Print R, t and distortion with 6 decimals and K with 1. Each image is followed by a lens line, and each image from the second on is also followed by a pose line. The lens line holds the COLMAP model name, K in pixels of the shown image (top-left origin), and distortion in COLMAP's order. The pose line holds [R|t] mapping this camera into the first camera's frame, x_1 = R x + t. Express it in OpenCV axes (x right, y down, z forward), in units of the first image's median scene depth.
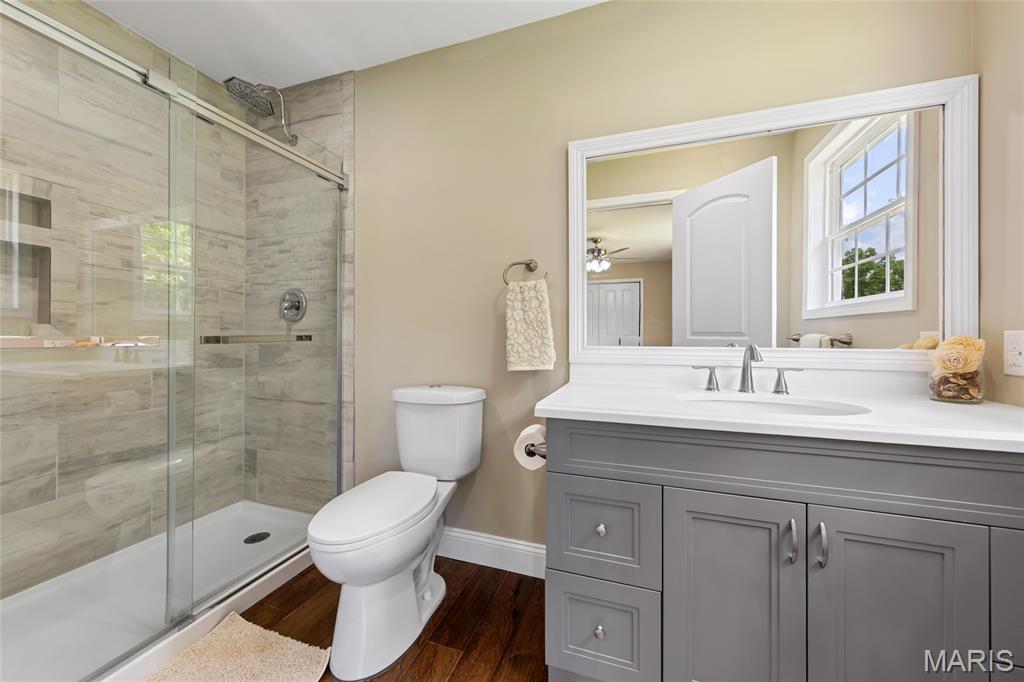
lens RADIAL K [[375.2, 0, 512.0], [0, 375.2, 341.0], [0, 0, 1]] dist [-0.000176, 0.000004]
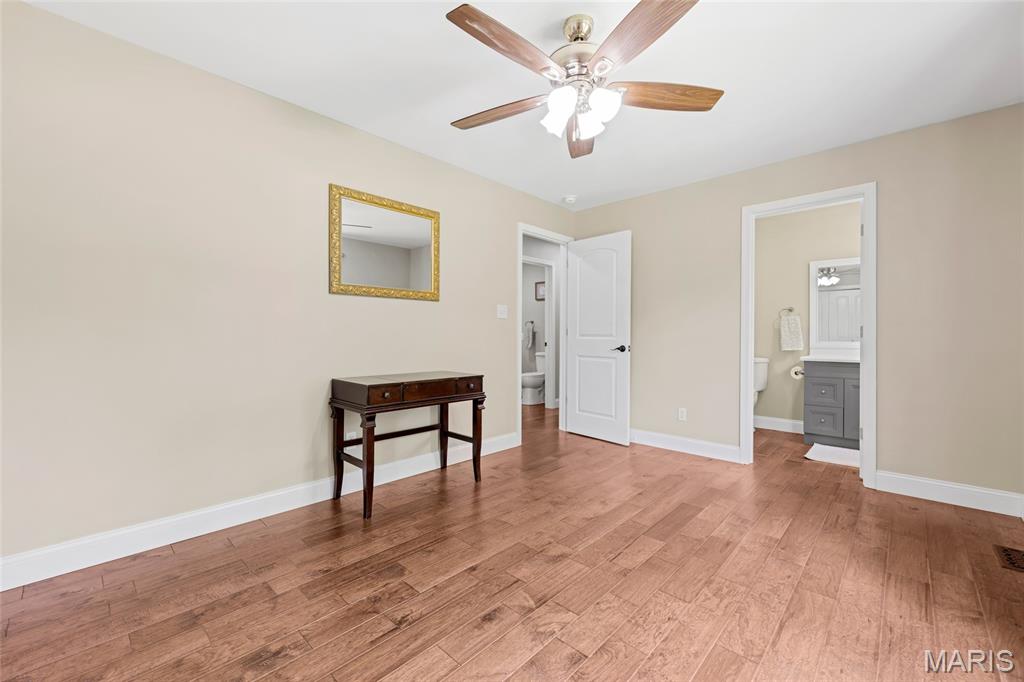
lens RADIAL K [[416.3, 0, 510.8], [0, 416.3, 337.7], [0, 0, 1]] dist [0.004416, -0.000295]
pose [[0.907993, 0.002247, -0.418980, -0.501439], [-0.005732, 0.999959, -0.007059, 0.020507], [0.418947, 0.008811, 0.907968, -2.416026]]
